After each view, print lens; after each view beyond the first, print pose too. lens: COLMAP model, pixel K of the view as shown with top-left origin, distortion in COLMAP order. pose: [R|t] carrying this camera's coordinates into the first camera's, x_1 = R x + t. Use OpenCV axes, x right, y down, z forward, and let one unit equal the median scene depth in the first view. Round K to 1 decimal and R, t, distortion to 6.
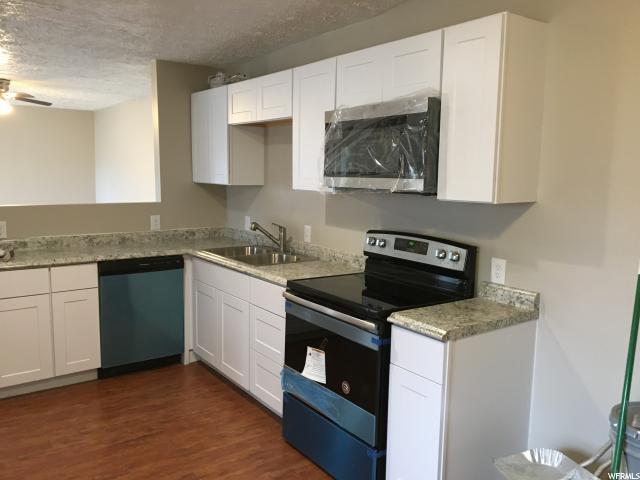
lens RADIAL K [[542.0, 0, 321.3], [0, 542.0, 239.1], [0, 0, 1]] dist [0.076946, -0.092587]
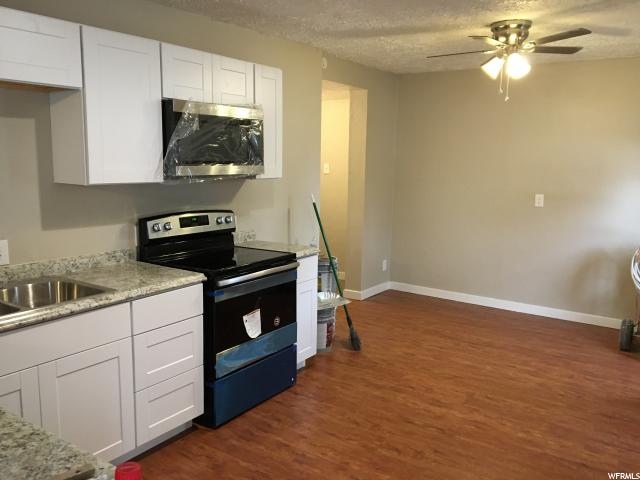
lens RADIAL K [[542.0, 0, 319.6], [0, 542.0, 243.2], [0, 0, 1]] dist [0.076946, -0.092587]
pose [[-0.342322, -0.168486, 0.924353, -1.082412], [0.098190, 0.971989, 0.213532, -0.174905], [-0.934438, 0.163859, -0.316189, 1.160228]]
